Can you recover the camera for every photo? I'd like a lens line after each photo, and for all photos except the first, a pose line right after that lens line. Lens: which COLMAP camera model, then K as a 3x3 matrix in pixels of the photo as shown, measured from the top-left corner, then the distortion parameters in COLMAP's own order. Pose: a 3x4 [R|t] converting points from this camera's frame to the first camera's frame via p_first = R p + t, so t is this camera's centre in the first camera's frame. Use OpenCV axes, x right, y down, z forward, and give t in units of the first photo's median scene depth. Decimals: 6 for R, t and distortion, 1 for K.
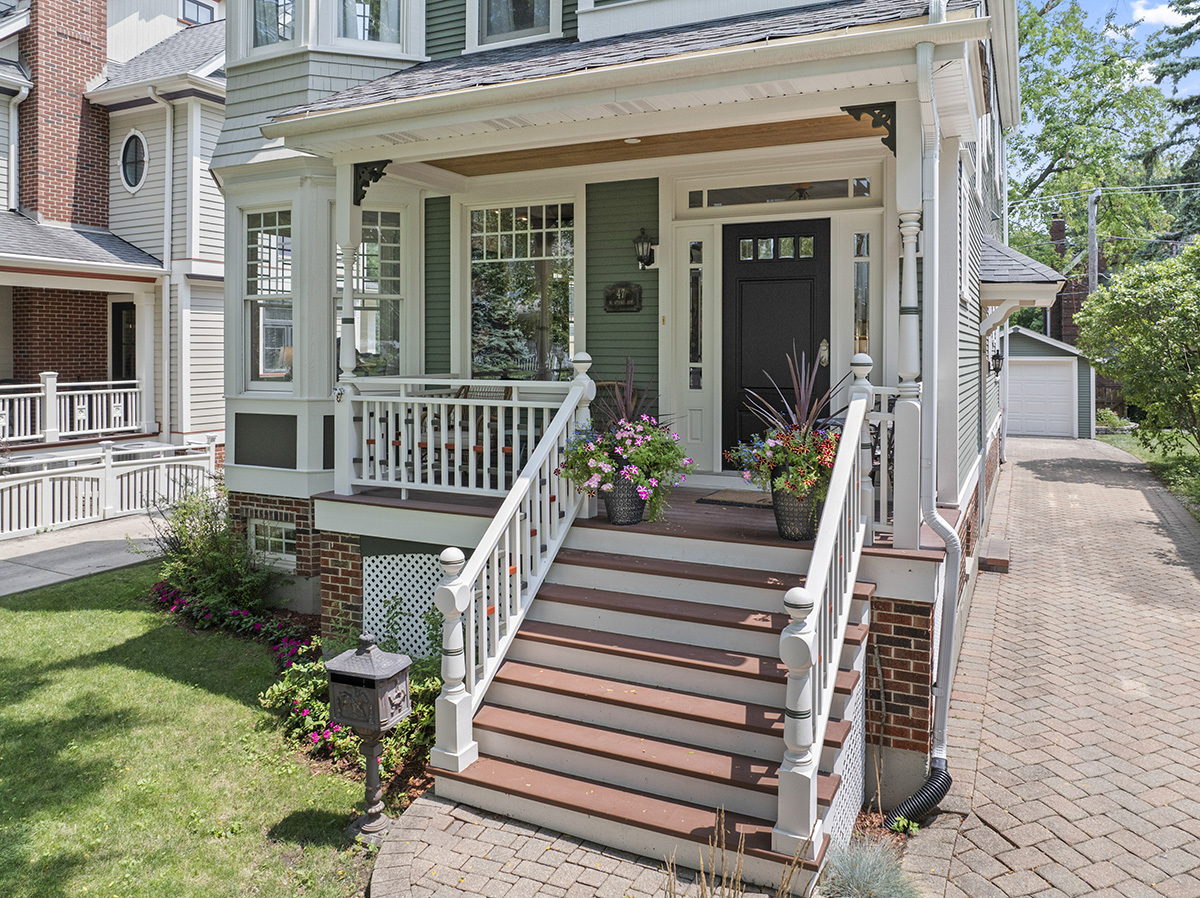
lens RADIAL K [[861.2, 0, 600.3], [0, 861.2, 369.6], [0, 0, 1]] dist [-0.023433, 0.002538]
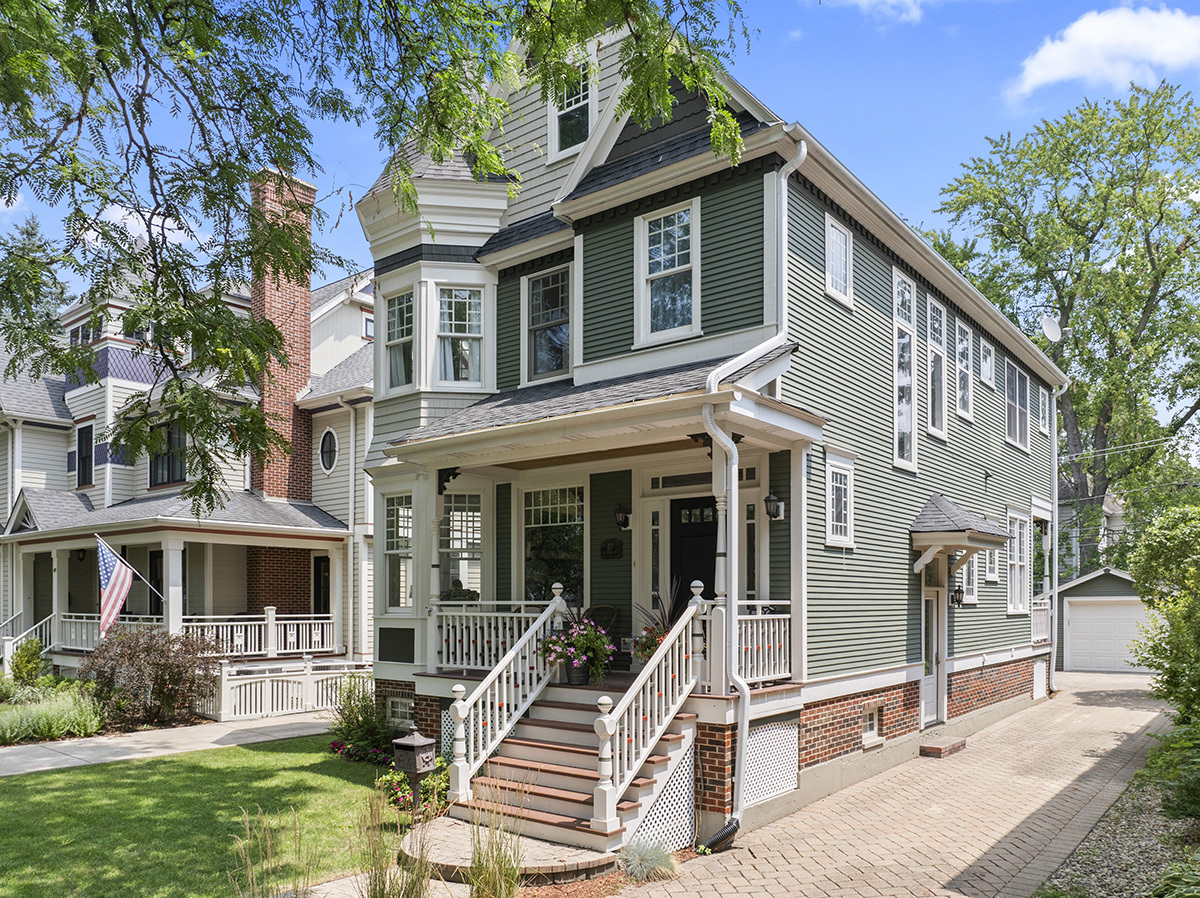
lens RADIAL K [[885.6, 0, 607.1], [0, 885.6, 617.1], [0, 0, 1]] dist [-0.007759, 0.000894]
pose [[0.977018, 0.002068, -0.213146, 0.245840], [-0.002911, 0.999989, -0.003645, 0.029079], [0.213136, 0.004182, 0.977014, -0.363755]]
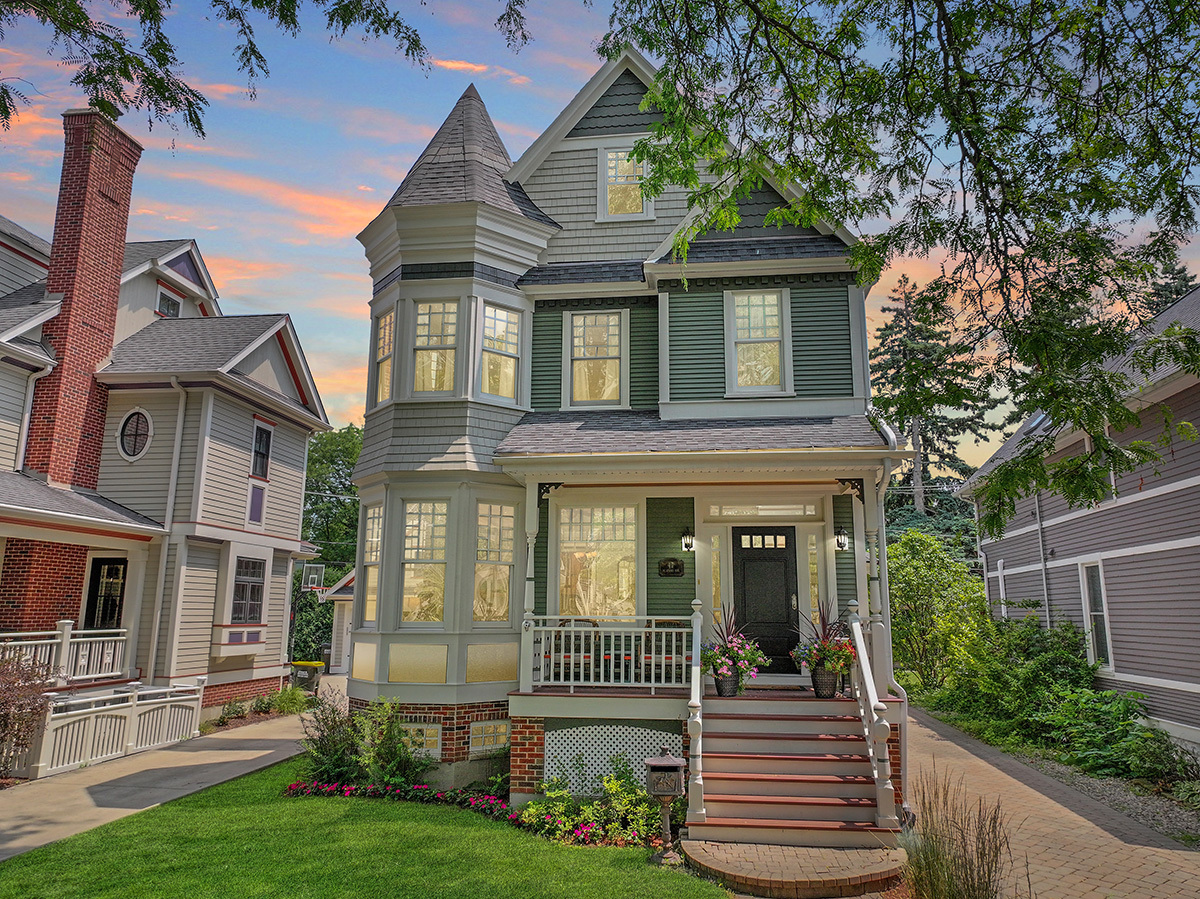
lens RADIAL K [[861.2, 0, 604.3], [0, 861.2, 454.5], [0, 0, 1]] dist [-0.023433, 0.002538]
pose [[0.942136, 0.062349, 0.329383, -0.456591], [0.006356, 0.979054, -0.203503, 0.027176], [-0.335171, 0.193821, 0.922005, -0.361104]]
